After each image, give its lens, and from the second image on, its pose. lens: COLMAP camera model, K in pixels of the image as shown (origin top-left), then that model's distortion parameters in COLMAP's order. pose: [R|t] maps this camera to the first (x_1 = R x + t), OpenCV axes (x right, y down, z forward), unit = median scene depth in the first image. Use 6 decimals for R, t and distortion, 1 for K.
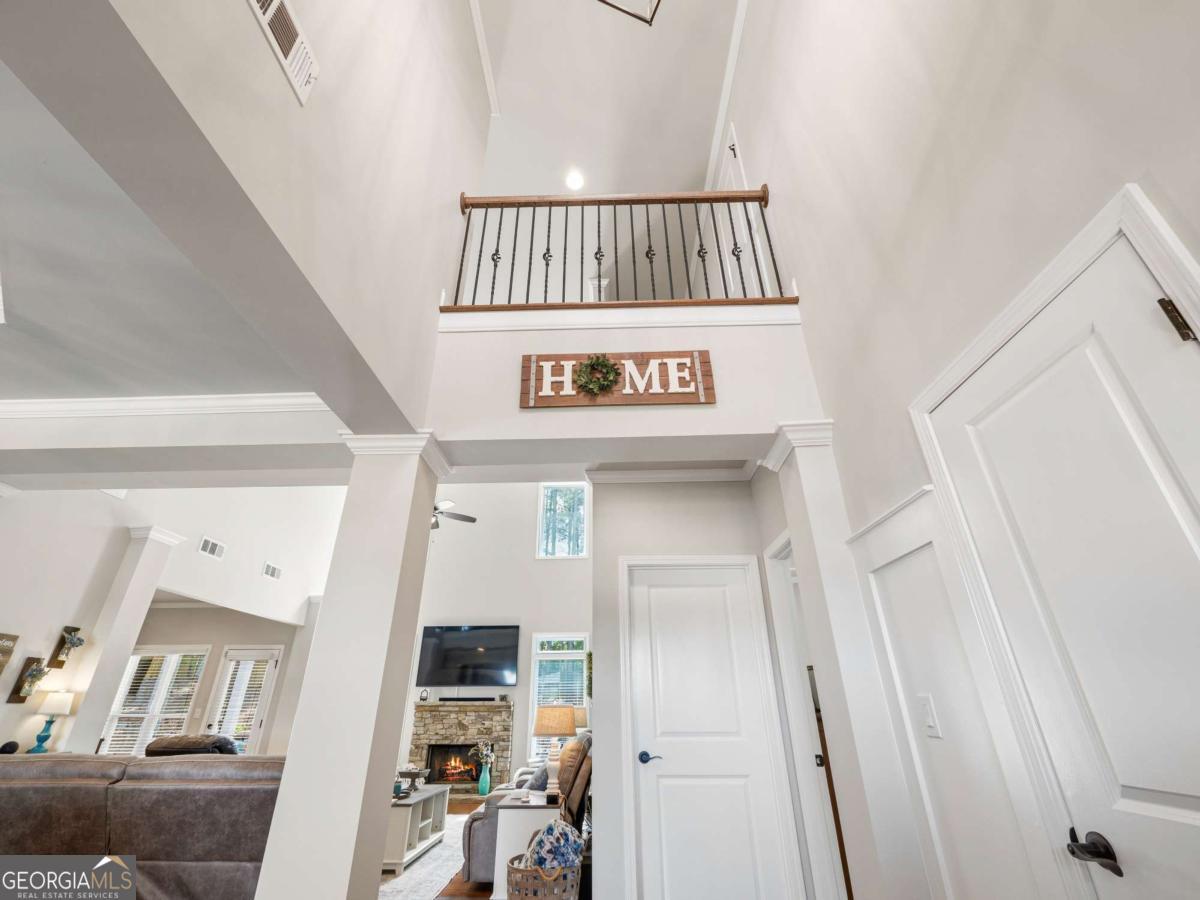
lens RADIAL K [[506.7, 0, 597.5], [0, 506.7, 449.4], [0, 0, 1]] dist [-0.005284, 0.000208]
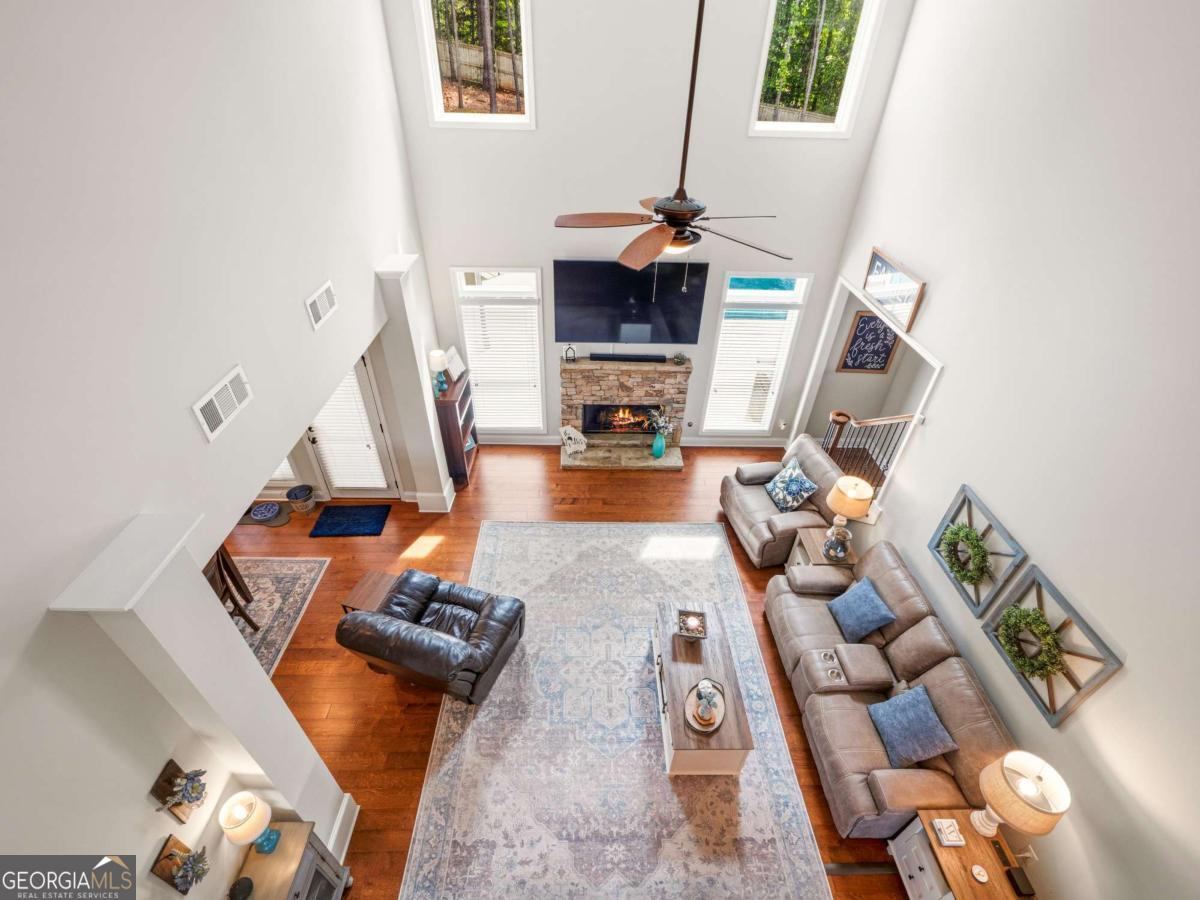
lens RADIAL K [[528.0, 0, 597.6], [0, 528.0, 446.2], [0, 0, 1]] dist [-0.004533, 0.000771]
pose [[0.998829, 0.004808, 0.048143, -0.356145], [-0.045210, 0.447157, 0.893312, -0.135874], [-0.017233, -0.894443, 0.446851, 0.573072]]
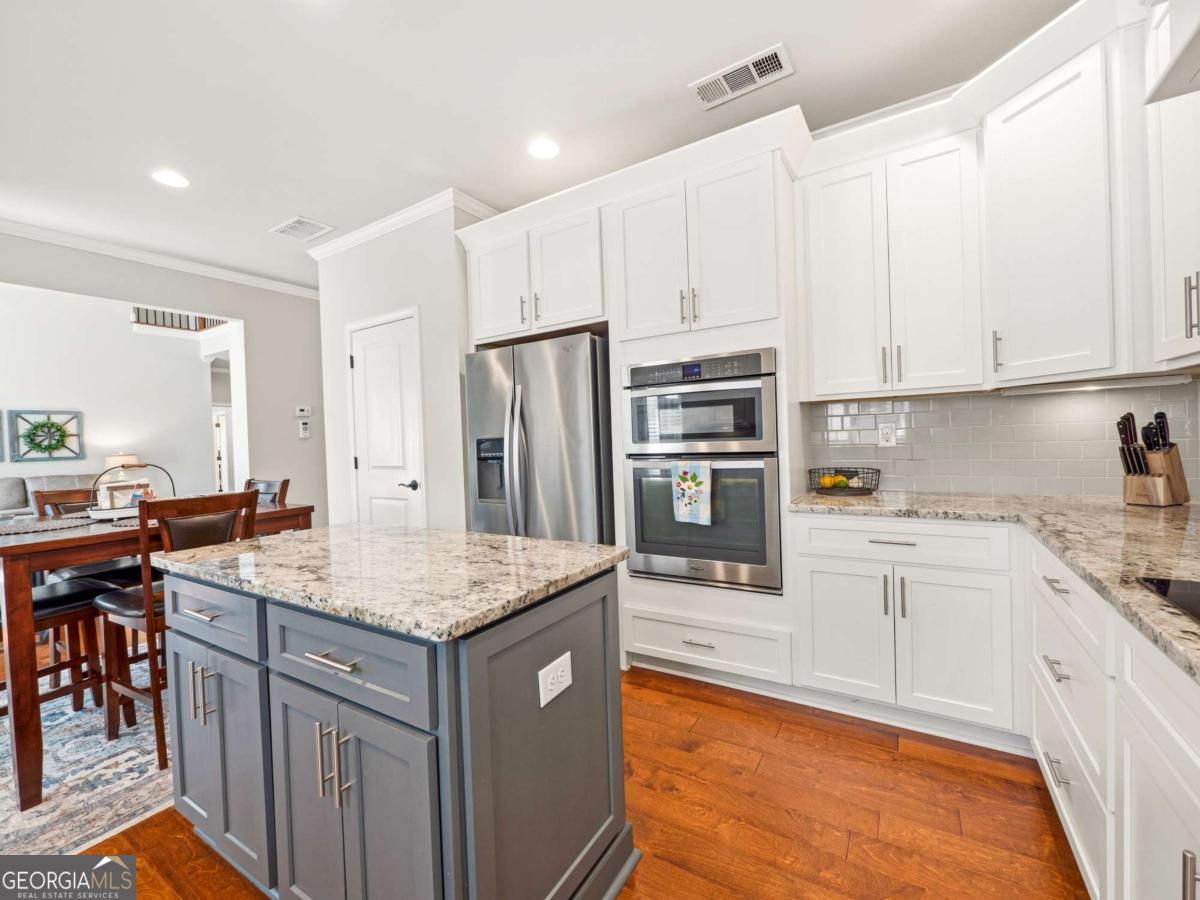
lens RADIAL K [[506.7, 0, 591.2], [0, 506.7, 450.0], [0, 0, 1]] dist [-0.005284, 0.000208]
pose [[-0.856373, 0.027448, 0.515628, -1.192746], [-0.196493, 0.906136, -0.374577, 0.426099], [-0.477511, -0.422095, -0.770597, 0.812745]]
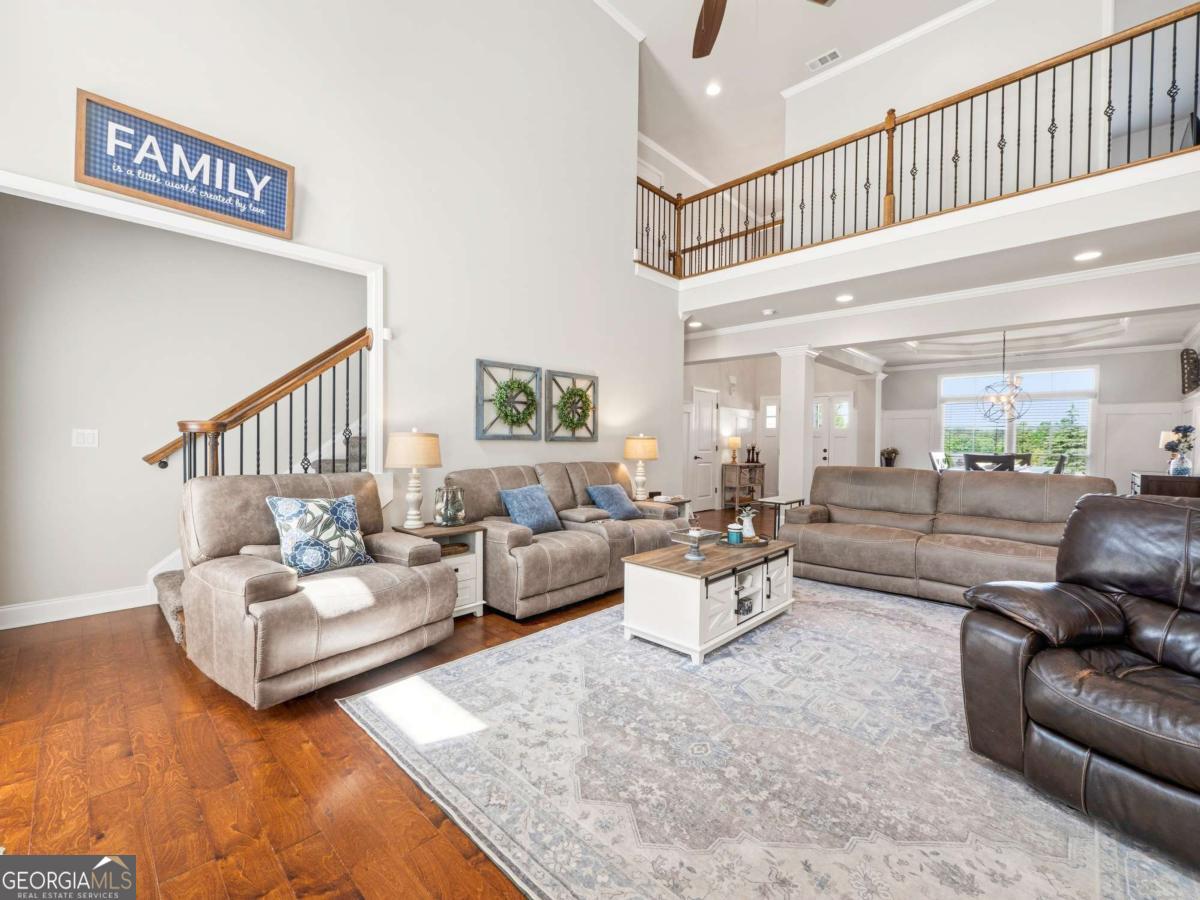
lens RADIAL K [[506.7, 0, 593.3], [0, 506.7, 453.1], [0, 0, 1]] dist [-0.005284, 0.000208]
pose [[-0.726762, -0.019484, 0.686613, -0.441545], [-0.317581, 0.895873, -0.310730, 0.502927], [-0.609064, -0.443882, -0.657275, 0.975457]]
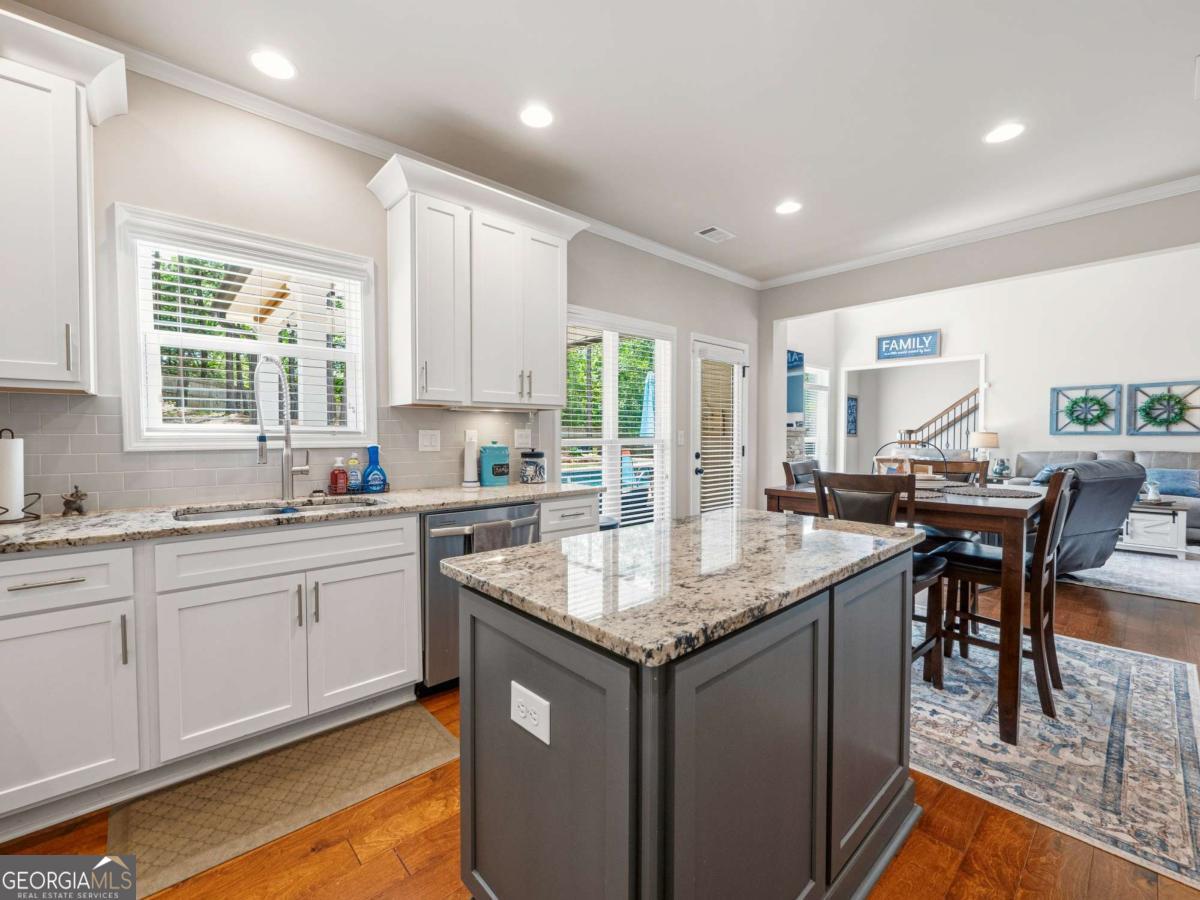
lens RADIAL K [[506.7, 0, 598.2], [0, 506.7, 447.4], [0, 0, 1]] dist [-0.005284, 0.000208]
pose [[0.729673, -0.010191, 0.683720, -1.178300], [-0.312907, 0.884082, 0.347115, 0.327836], [-0.608002, -0.467221, 0.641902, 0.617737]]
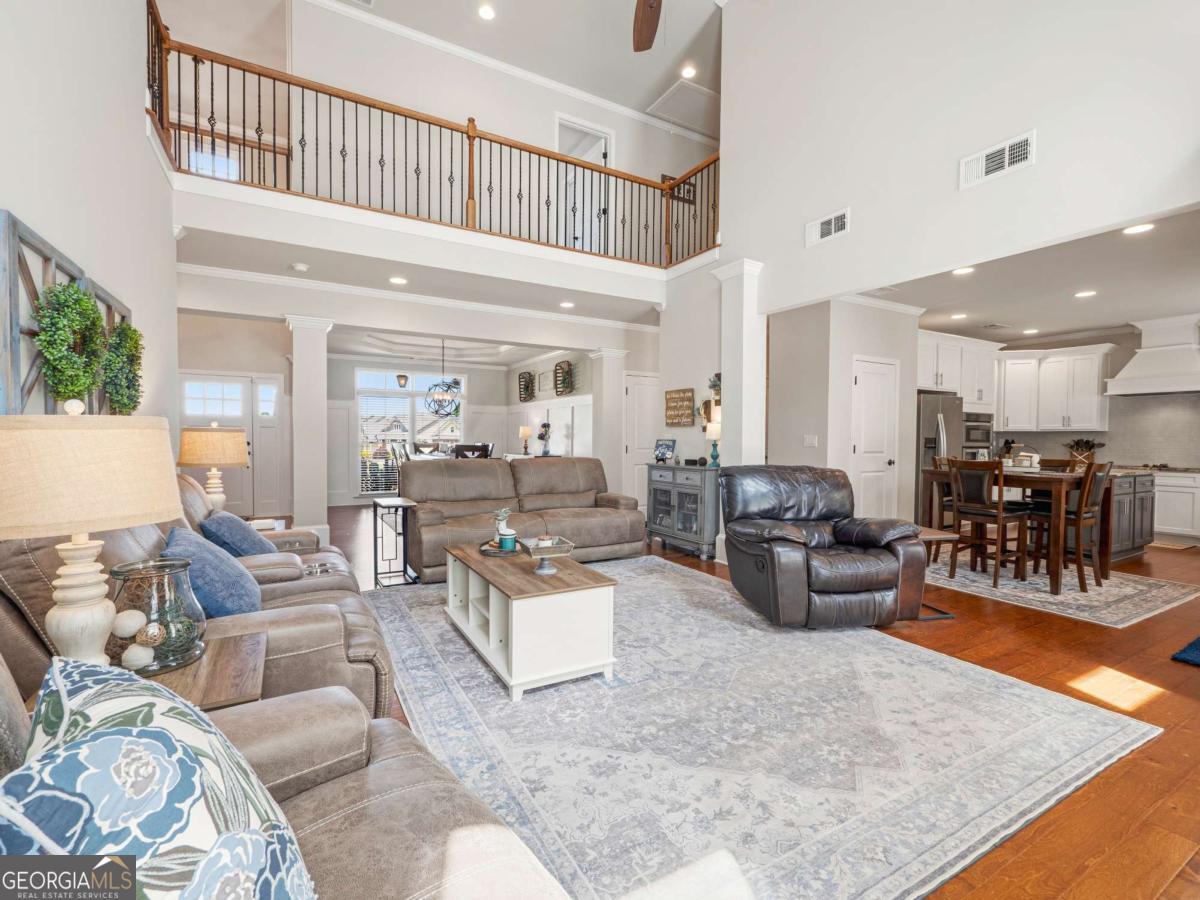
lens RADIAL K [[545.0, 0, 593.1], [0, 545.0, 450.9], [0, 0, 1]] dist [-0.002462, 0.000870]
pose [[-0.862183, 0.012078, -0.506452, -0.081934], [0.227480, 0.902490, -0.365738, 0.496570], [0.452651, -0.430541, -0.780860, 0.967815]]
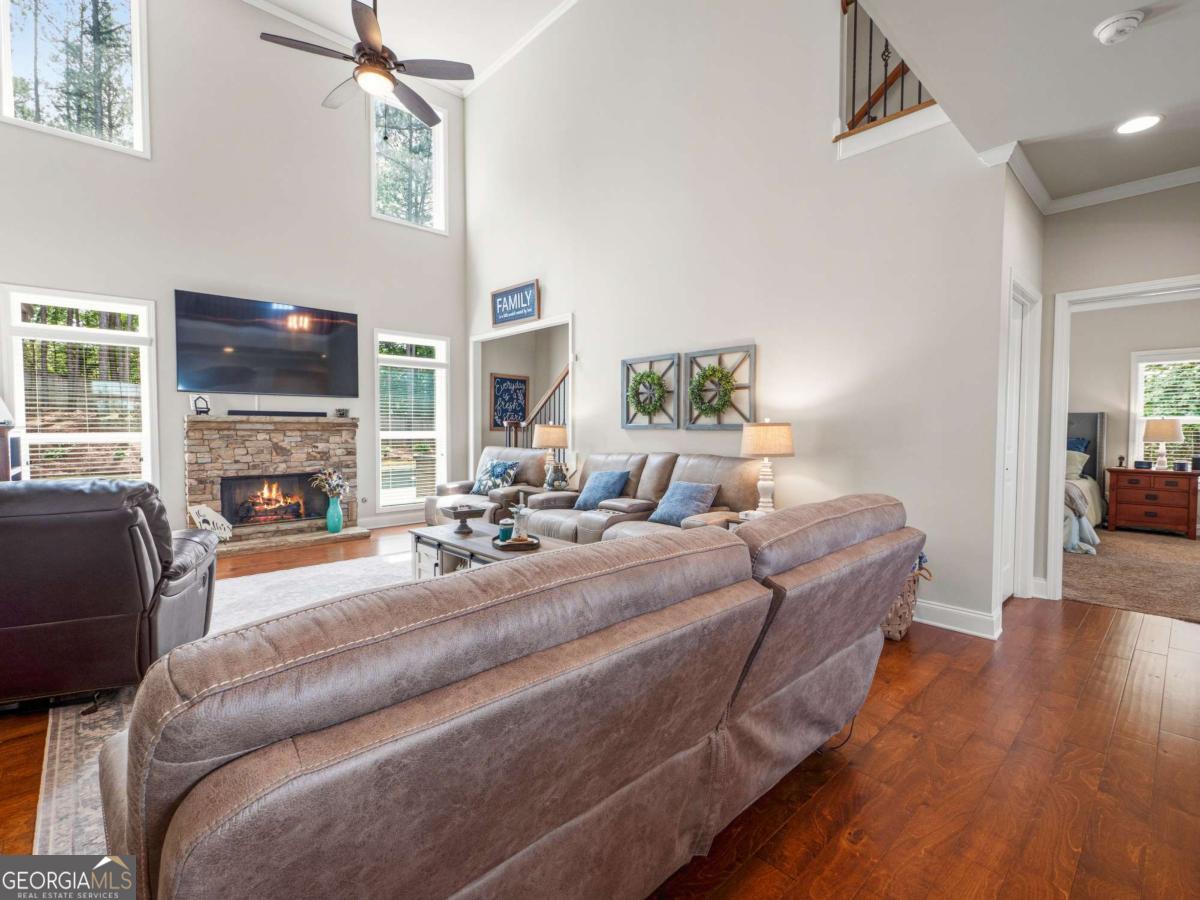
lens RADIAL K [[545.0, 0, 594.7], [0, 545.0, 447.8], [0, 0, 1]] dist [-0.002462, 0.000870]
pose [[0.718606, -0.017467, 0.695198, -0.476985], [-0.321041, 0.878449, 0.353921, 0.166386], [-0.616878, -0.477516, 0.625651, 0.313311]]
